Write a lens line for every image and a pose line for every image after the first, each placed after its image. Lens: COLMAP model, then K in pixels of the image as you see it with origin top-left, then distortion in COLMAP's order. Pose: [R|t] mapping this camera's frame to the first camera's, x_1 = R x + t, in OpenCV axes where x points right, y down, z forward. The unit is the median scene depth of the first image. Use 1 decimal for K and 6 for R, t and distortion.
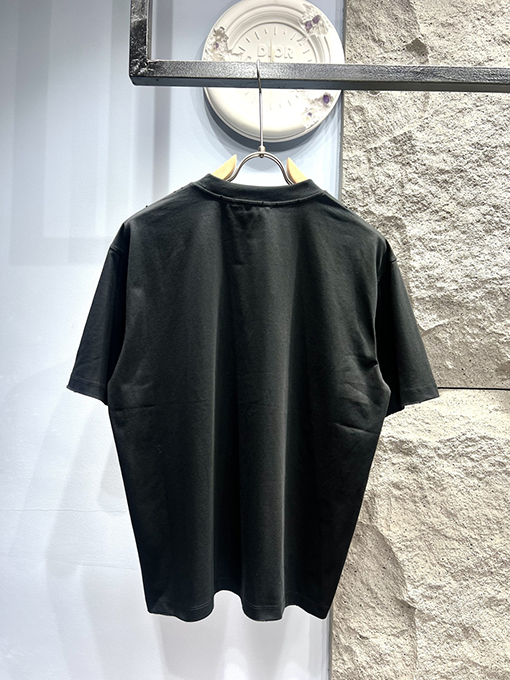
lens RADIAL K [[525.1, 0, 255.0], [0, 525.1, 340.0], [0, 0, 1]] dist [0.026764, -0.046193]
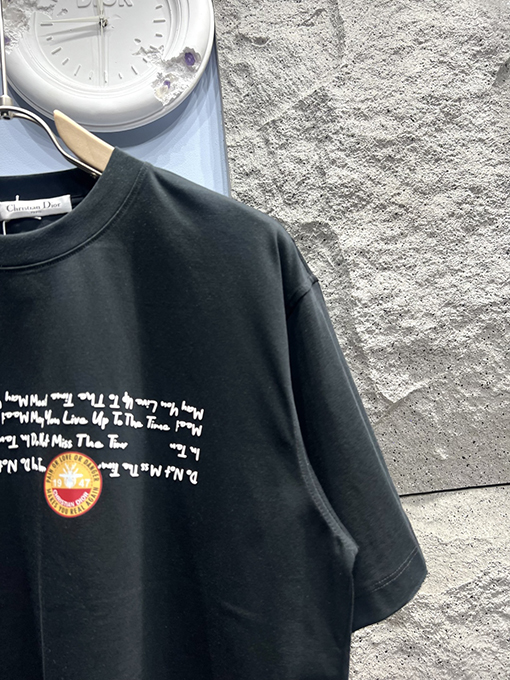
lens RADIAL K [[521.2, 0, 256.4], [0, 521.2, 338.0], [0, 0, 1]] dist [0.034377, -0.047776]
pose [[0.991075, -0.113810, 0.069412, 0.137932], [0.120944, 0.986643, -0.109126, -0.044184], [-0.056066, 0.116547, 0.991601, 0.418386]]
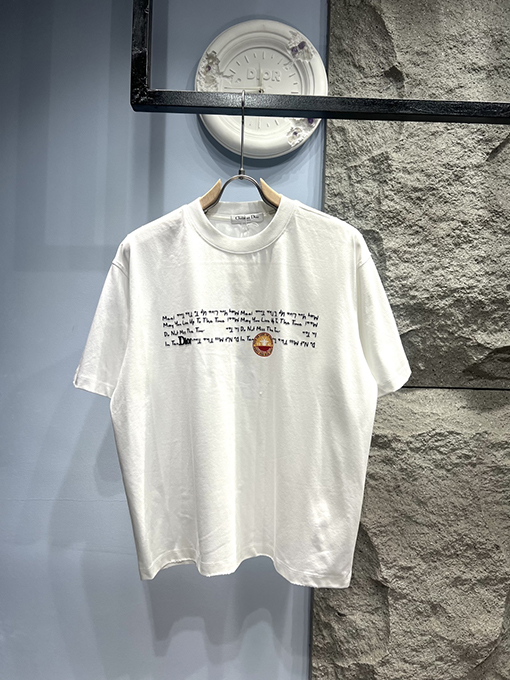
lens RADIAL K [[525.1, 0, 255.0], [0, 525.1, 340.0], [0, 0, 1]] dist [0.026764, -0.046193]
pose [[0.999666, 0.004356, 0.025481, -0.004224], [-0.004676, 0.999911, 0.012507, -0.019688], [-0.025424, -0.012622, 0.999597, -0.085110]]
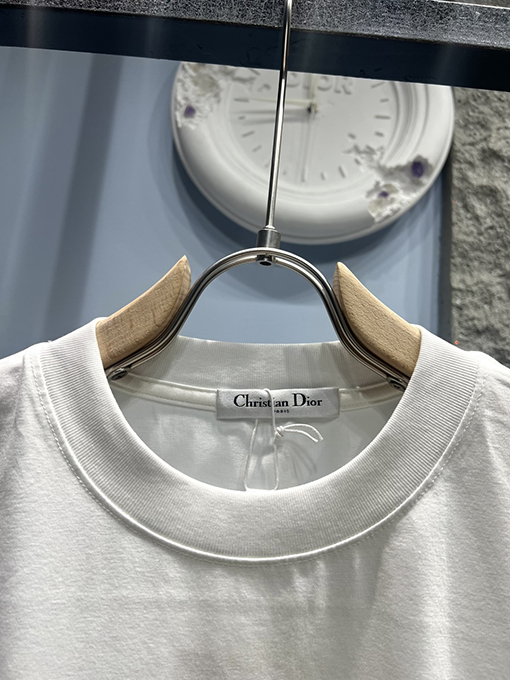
lens RADIAL K [[525.1, 0, 255.0], [0, 525.1, 340.0], [0, 0, 1]] dist [0.026764, -0.046193]
pose [[0.997351, 0.072133, 0.009414, -0.010330], [-0.068468, 0.974540, -0.213504, -0.193094], [-0.024575, 0.212294, 0.976897, 0.577937]]
